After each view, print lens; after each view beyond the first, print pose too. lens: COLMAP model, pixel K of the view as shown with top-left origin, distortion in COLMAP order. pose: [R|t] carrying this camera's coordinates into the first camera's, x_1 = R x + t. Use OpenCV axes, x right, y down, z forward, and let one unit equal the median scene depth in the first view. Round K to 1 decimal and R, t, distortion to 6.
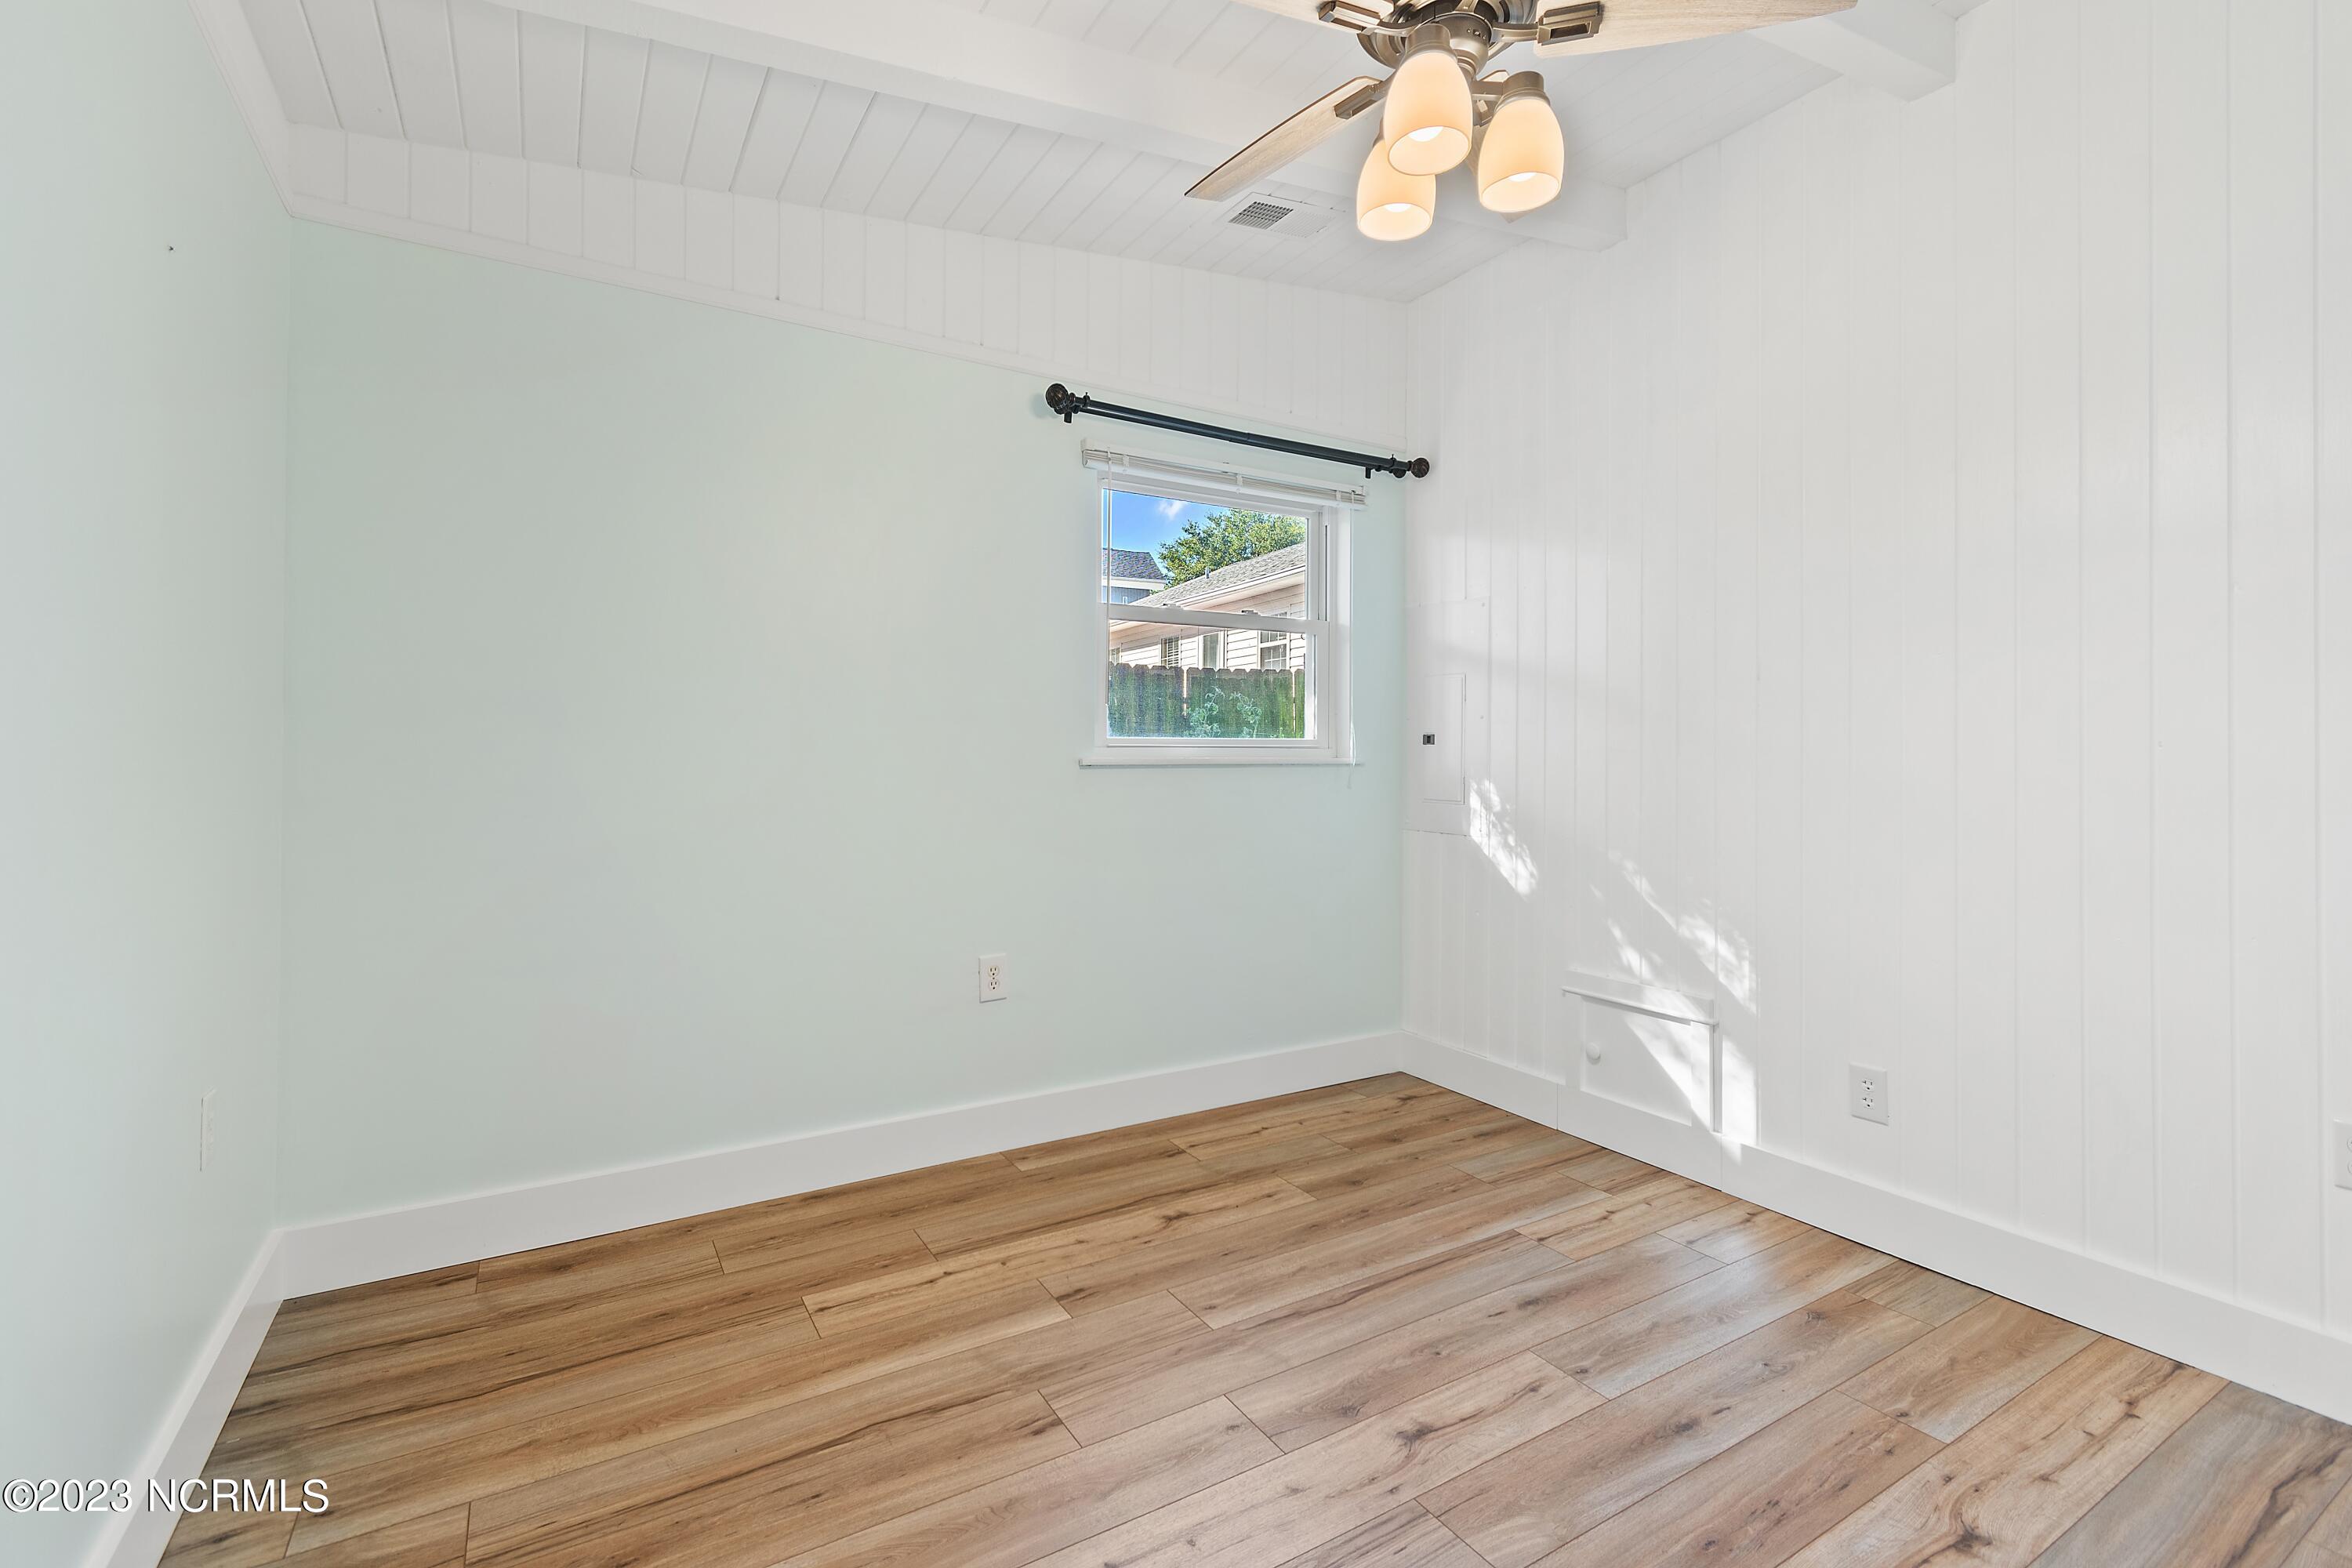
lens RADIAL K [[1041.5, 0, 1170.5], [0, 1041.5, 744.9], [0, 0, 1]] dist [0.002257, -0.002875]
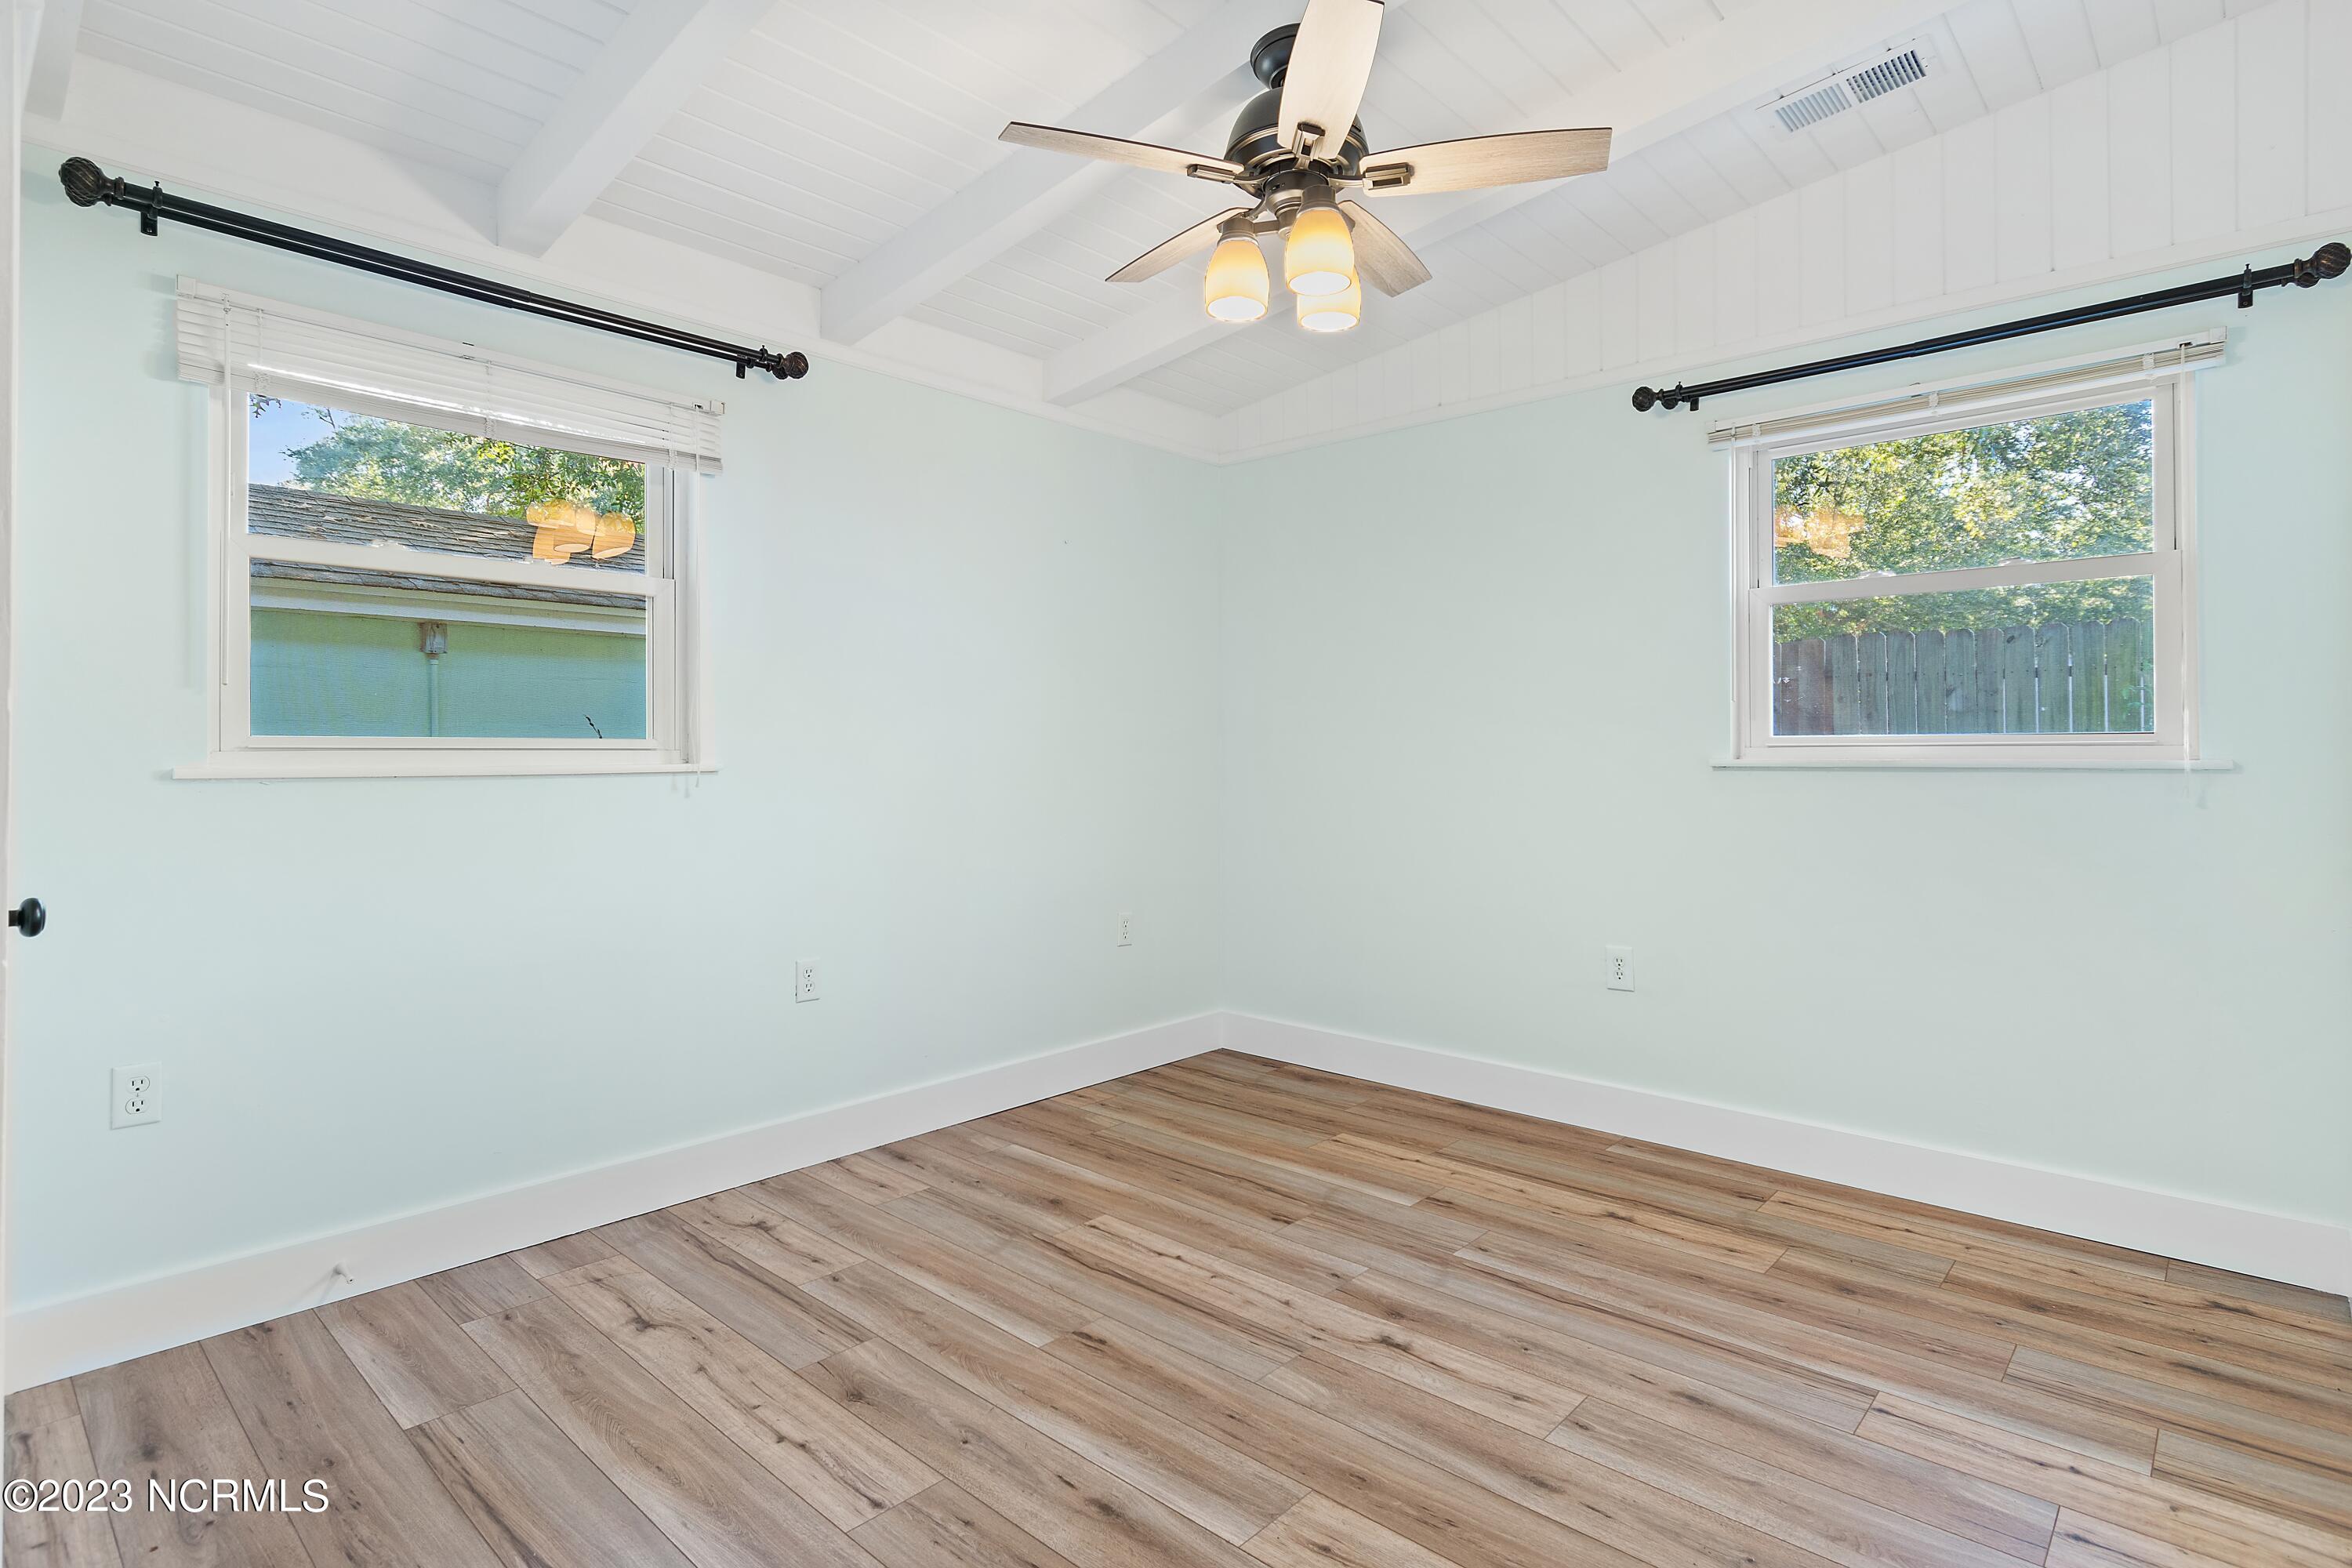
lens RADIAL K [[1152.9, 0, 1179.4], [0, 1152.9, 770.4], [0, 0, 1]] dist [-0.006793, -0.000506]
pose [[0.294558, 0.010536, -0.955576, 1.035078], [0.006796, 0.999891, 0.013119, 0.007427], [0.955609, -0.010358, 0.294454, 0.306223]]
